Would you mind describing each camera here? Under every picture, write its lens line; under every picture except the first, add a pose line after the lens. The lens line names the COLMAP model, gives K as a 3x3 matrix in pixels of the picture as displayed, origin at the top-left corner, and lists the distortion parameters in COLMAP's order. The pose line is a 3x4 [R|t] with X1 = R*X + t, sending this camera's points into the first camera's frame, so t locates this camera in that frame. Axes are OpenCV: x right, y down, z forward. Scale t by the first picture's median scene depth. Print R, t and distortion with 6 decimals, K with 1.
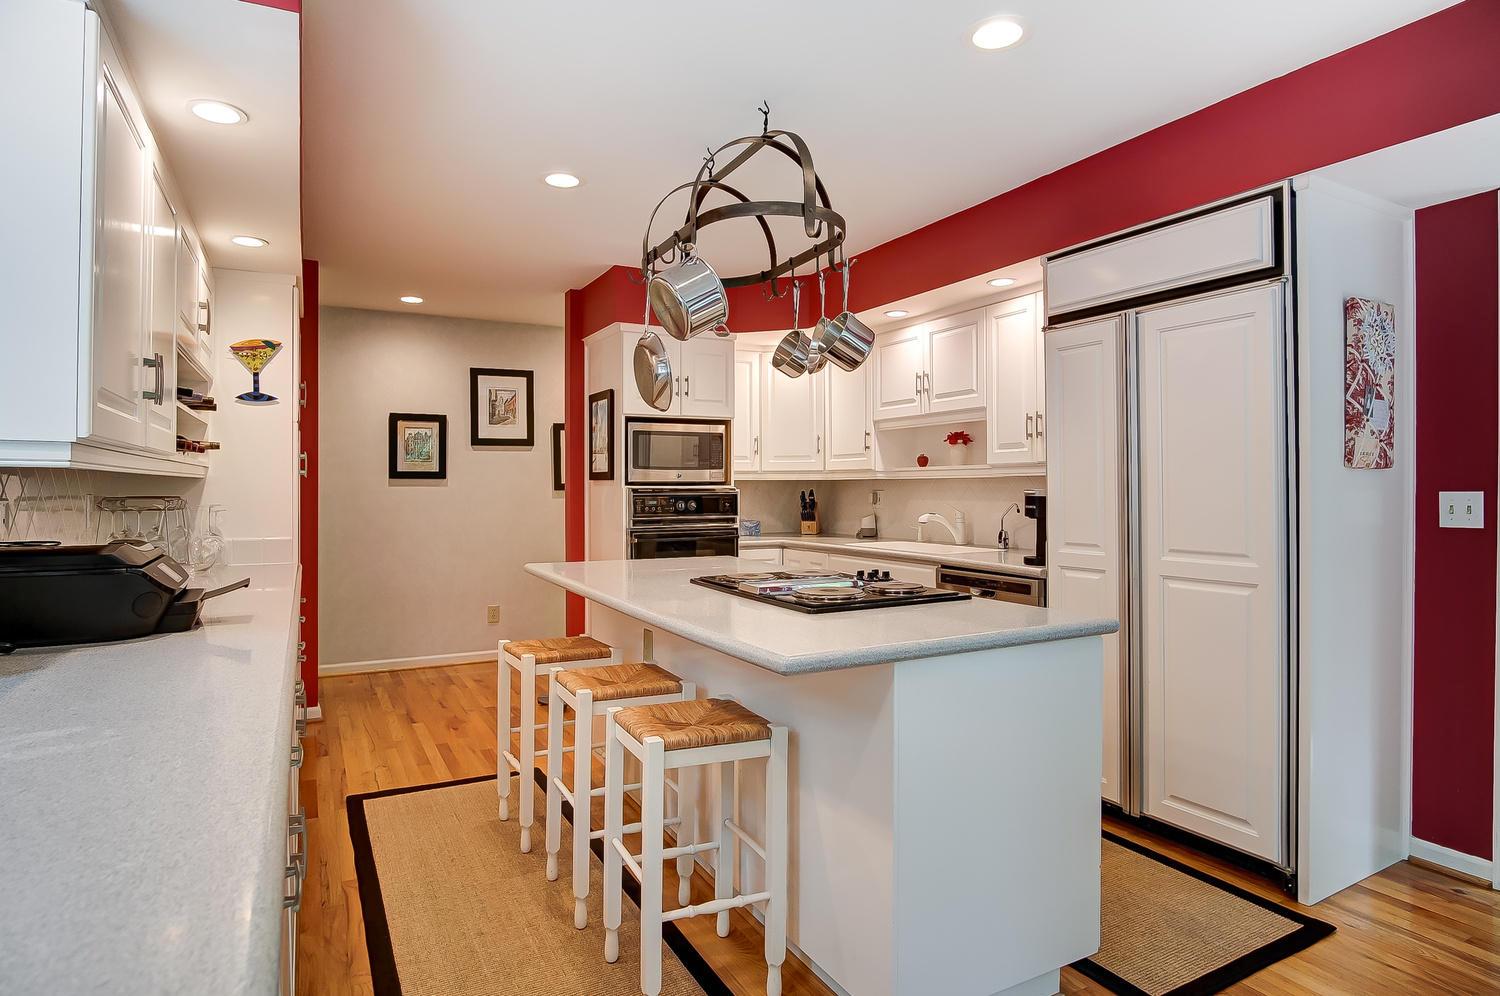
lens RADIAL K [[812.0, 0, 748.6], [0, 812.0, 485.7], [0, 0, 1]] dist [-0.021296, -0.000632]
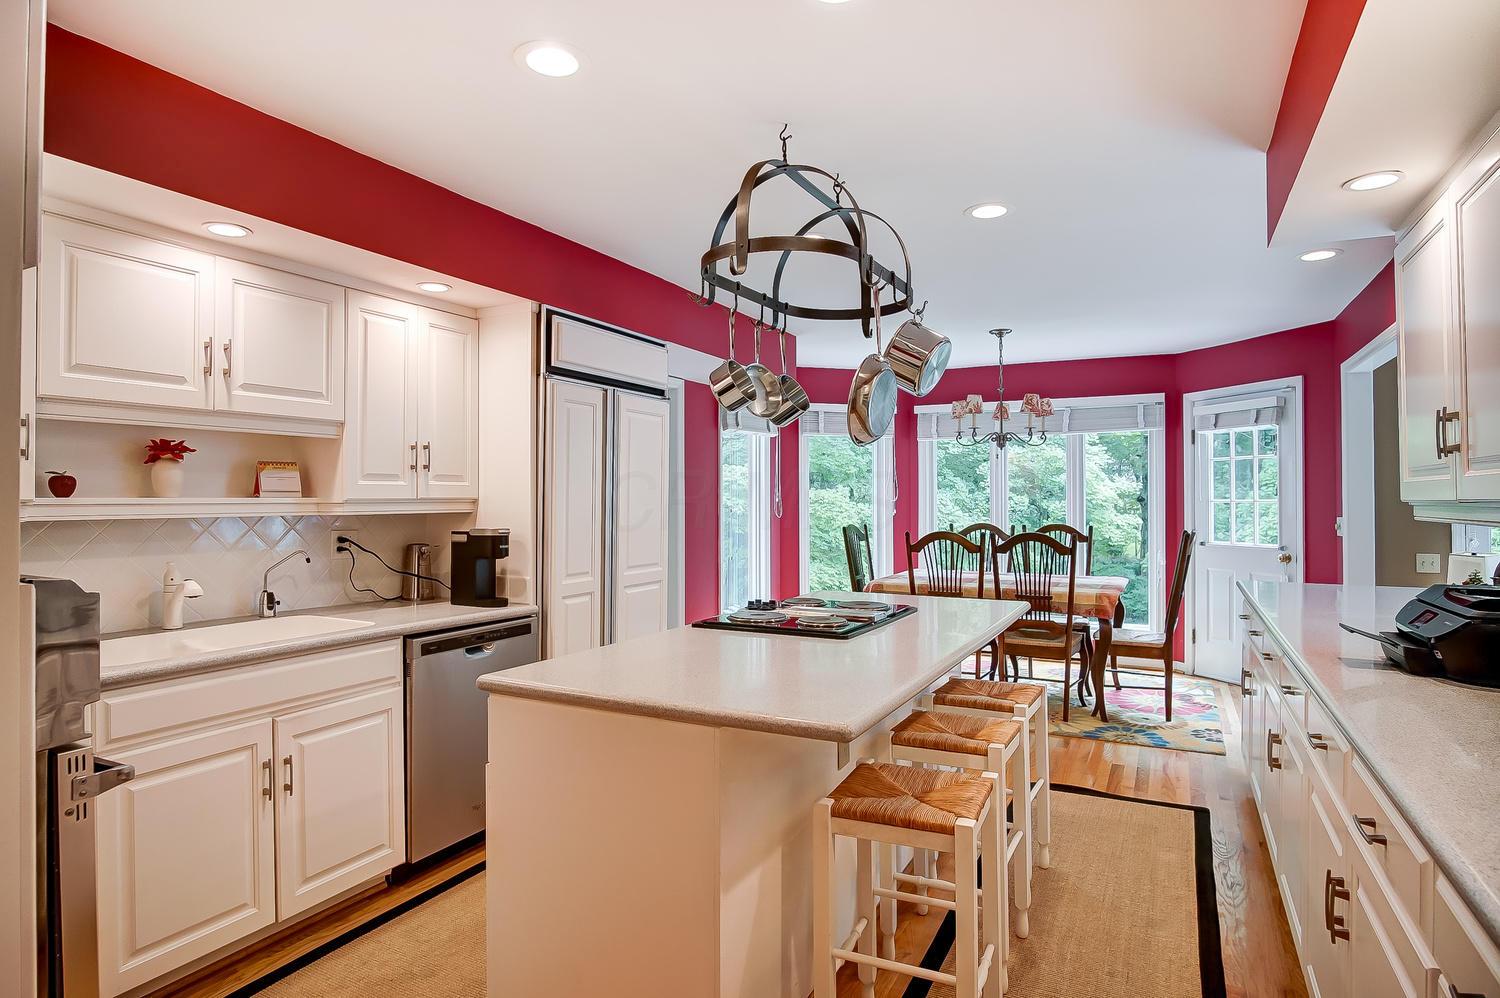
lens RADIAL K [[812.0, 0, 749.1], [0, 812.0, 504.0], [0, 0, 1]] dist [-0.021296, -0.000632]
pose [[-0.545663, 0.003238, 0.837999, -0.530988], [0.005580, 0.999984, -0.000230, -0.019383], [-0.837986, 0.004550, -0.545672, 1.090575]]
